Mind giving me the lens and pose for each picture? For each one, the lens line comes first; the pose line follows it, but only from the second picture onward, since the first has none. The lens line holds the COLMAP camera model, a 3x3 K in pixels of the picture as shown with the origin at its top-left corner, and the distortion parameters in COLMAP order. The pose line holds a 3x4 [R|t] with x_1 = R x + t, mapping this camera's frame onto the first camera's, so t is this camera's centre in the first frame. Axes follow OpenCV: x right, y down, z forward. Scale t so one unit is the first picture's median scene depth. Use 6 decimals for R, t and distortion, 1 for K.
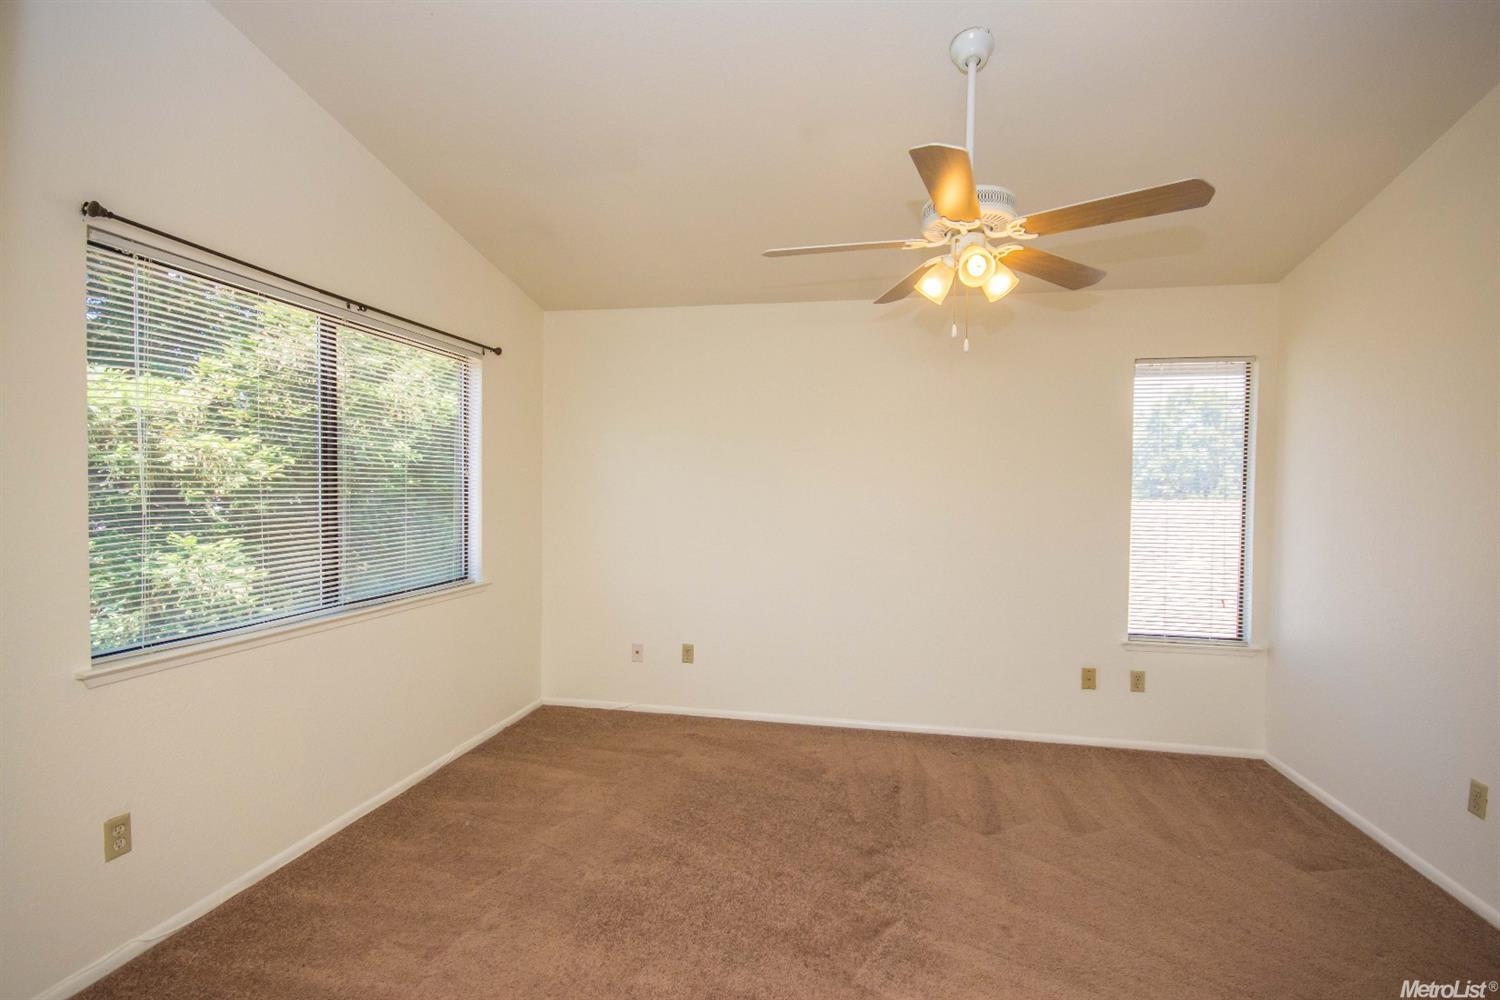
lens RADIAL K [[677.4, 0, 760.9], [0, 677.4, 508.7], [0, 0, 1]] dist [0.004568, -0.008992]
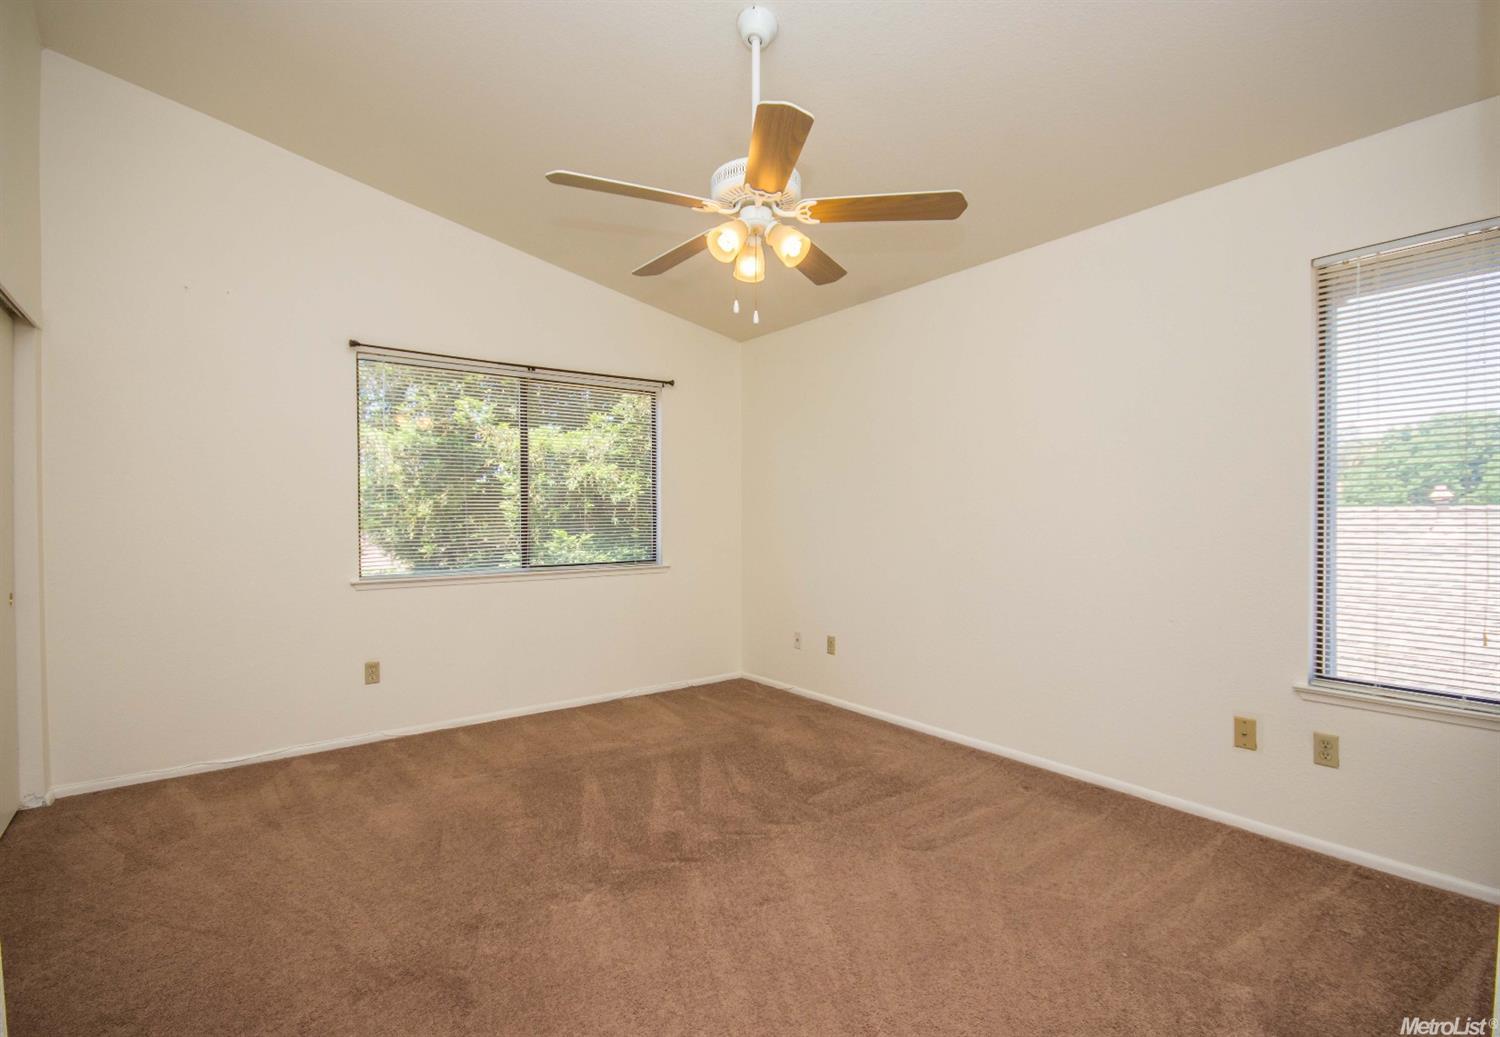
lens RADIAL K [[702.4, 0, 750.0], [0, 702.4, 518.5], [0, 0, 1]] dist [0.003348, -0.008325]
pose [[0.750402, -0.008346, -0.660929, 0.605666], [-0.007305, 0.999754, -0.020918, 0.049123], [0.660942, 0.020526, 0.750157, 0.117338]]
